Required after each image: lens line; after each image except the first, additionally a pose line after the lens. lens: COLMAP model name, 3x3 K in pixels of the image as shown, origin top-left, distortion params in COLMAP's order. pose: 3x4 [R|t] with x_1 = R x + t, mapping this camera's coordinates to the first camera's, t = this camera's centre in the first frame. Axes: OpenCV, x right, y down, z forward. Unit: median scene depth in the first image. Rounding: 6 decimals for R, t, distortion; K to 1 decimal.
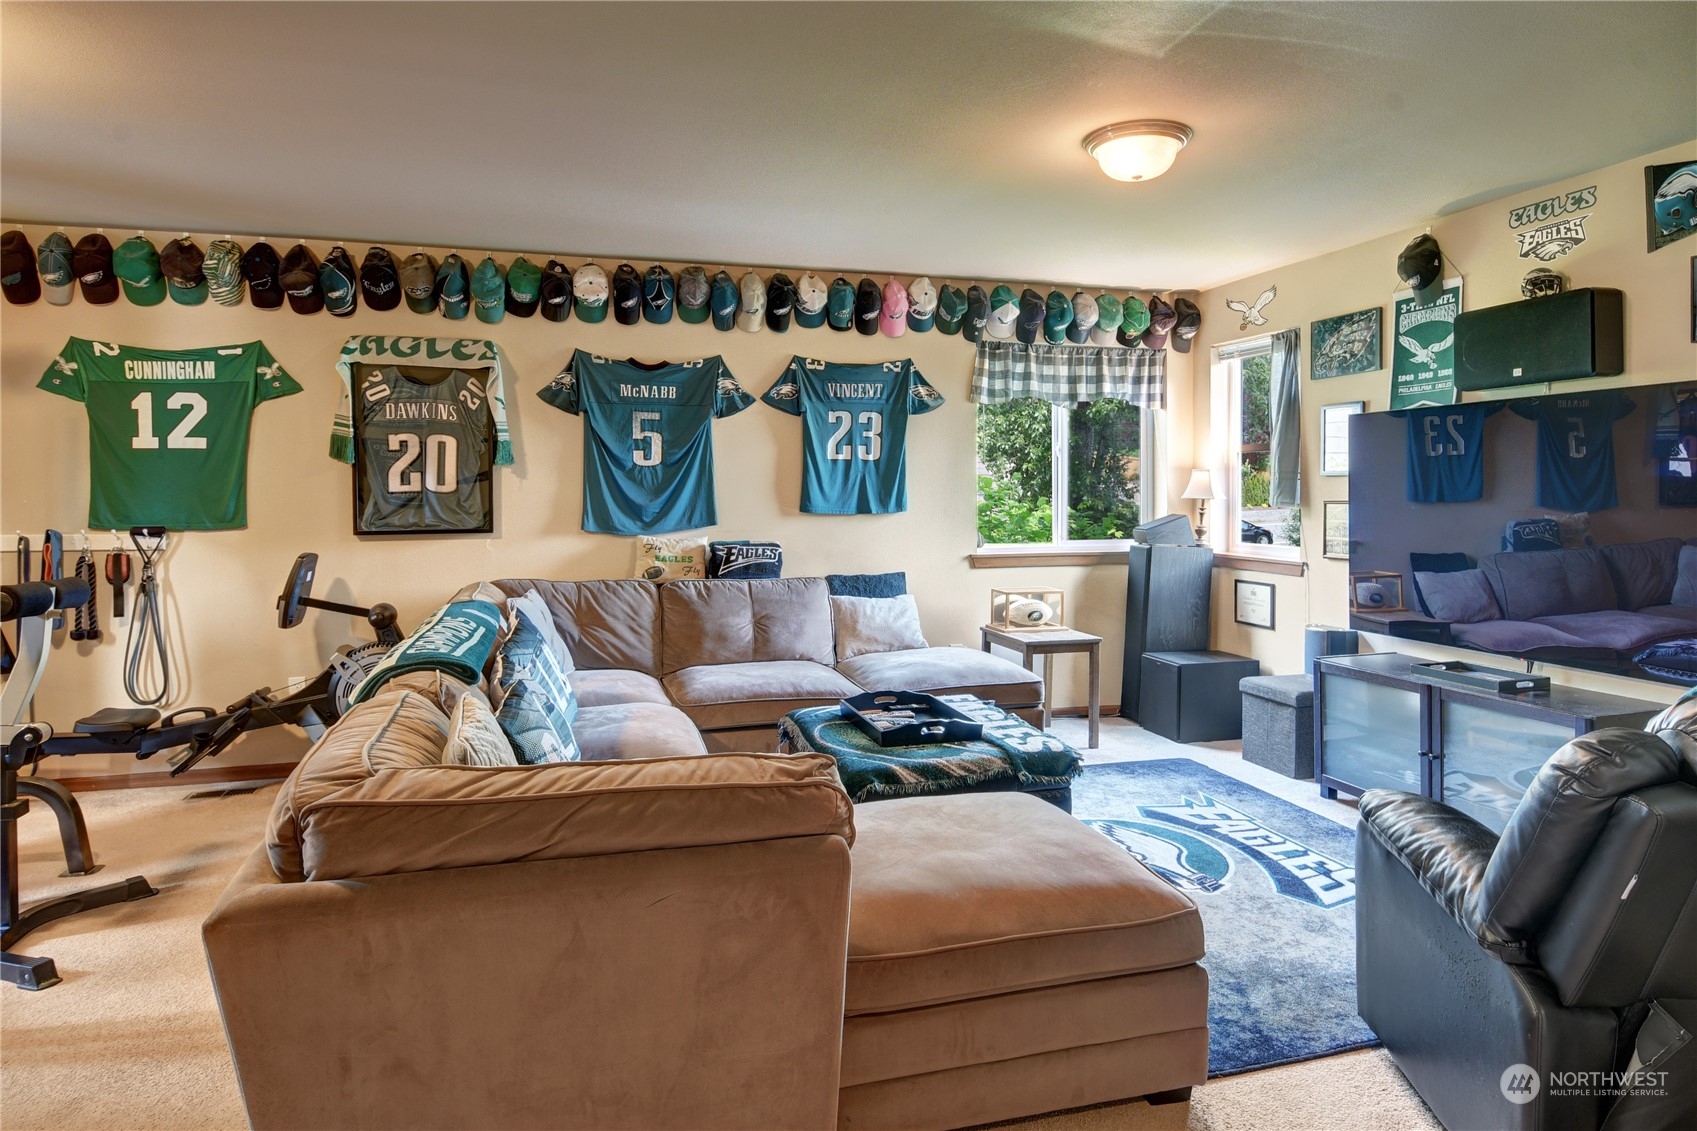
lens RADIAL K [[1000.1, 0, 845.4], [0, 1000.1, 559.9], [0, 0, 1]] dist [0.003248, -0.013036]
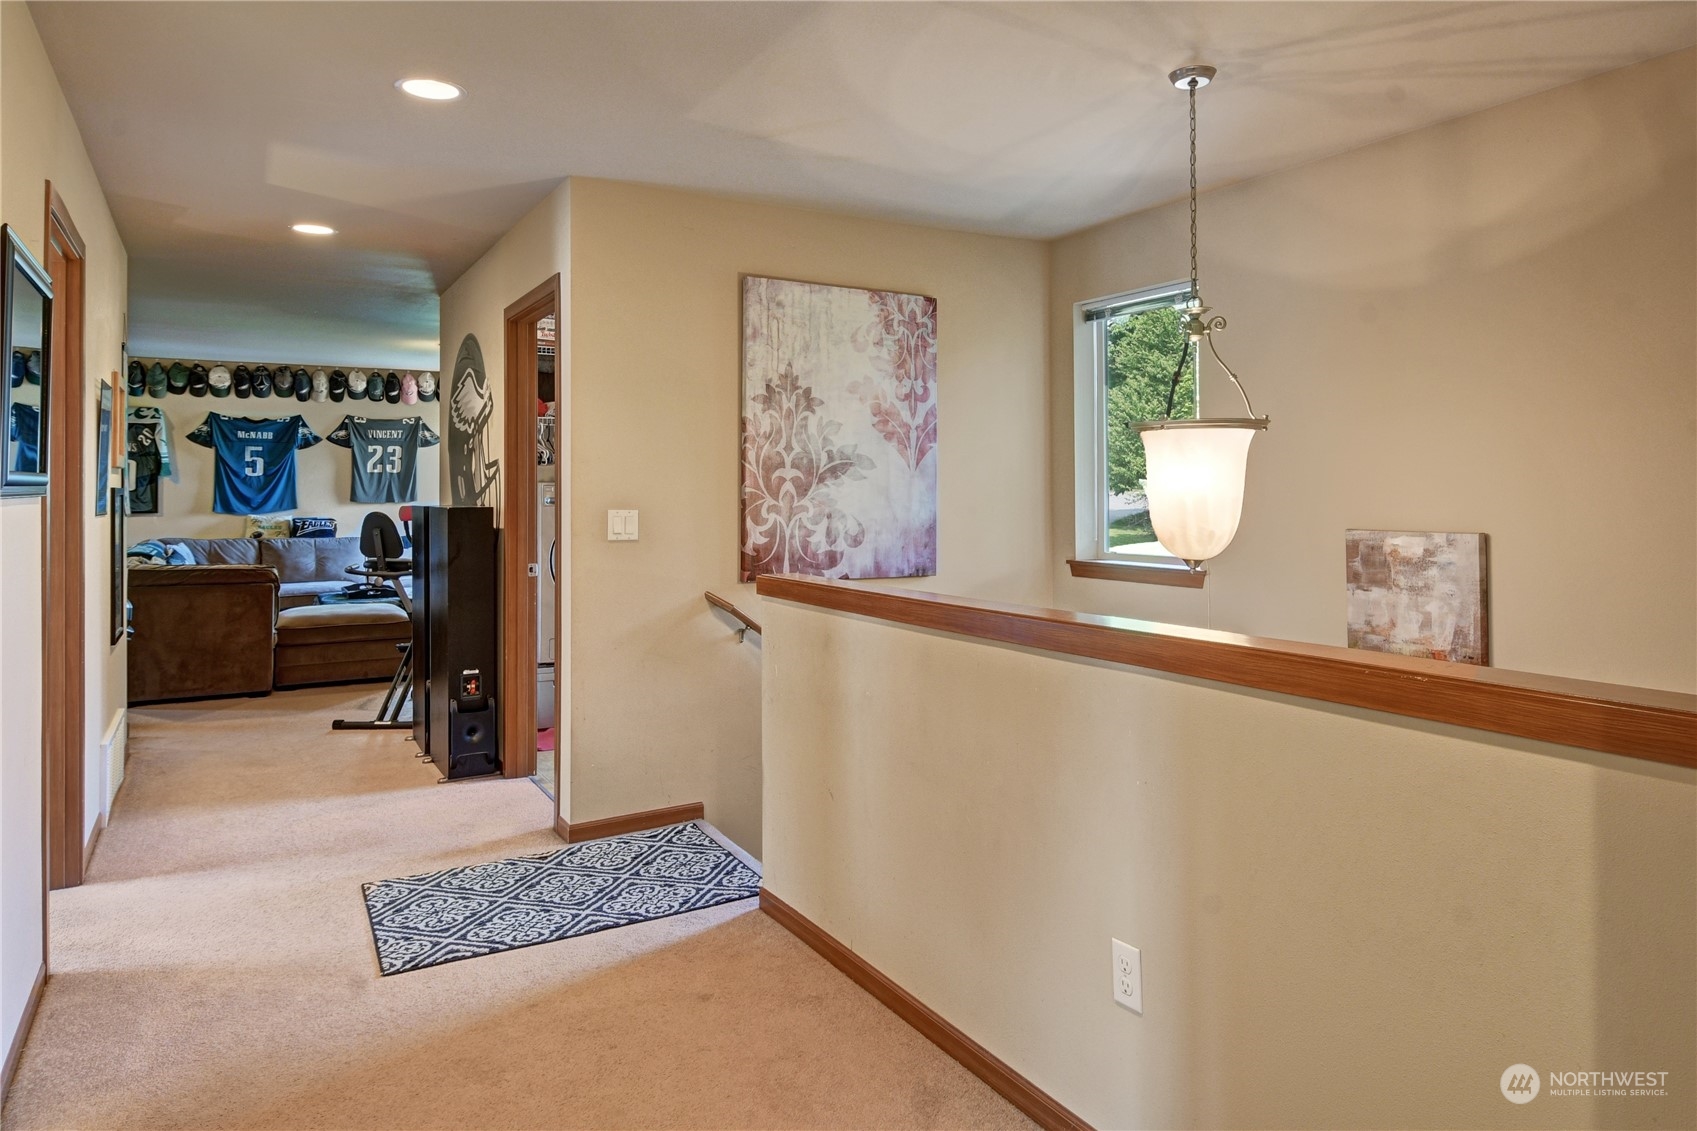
lens RADIAL K [[1081.6, 0, 856.5], [0, 1081.6, 511.0], [0, 0, 1]] dist [0.003345, -0.002603]
pose [[0.969073, -0.004514, 0.246733, 0.372932], [0.016632, 0.998754, -0.047050, 0.079141], [-0.246213, 0.049698, 0.967941, -1.156082]]
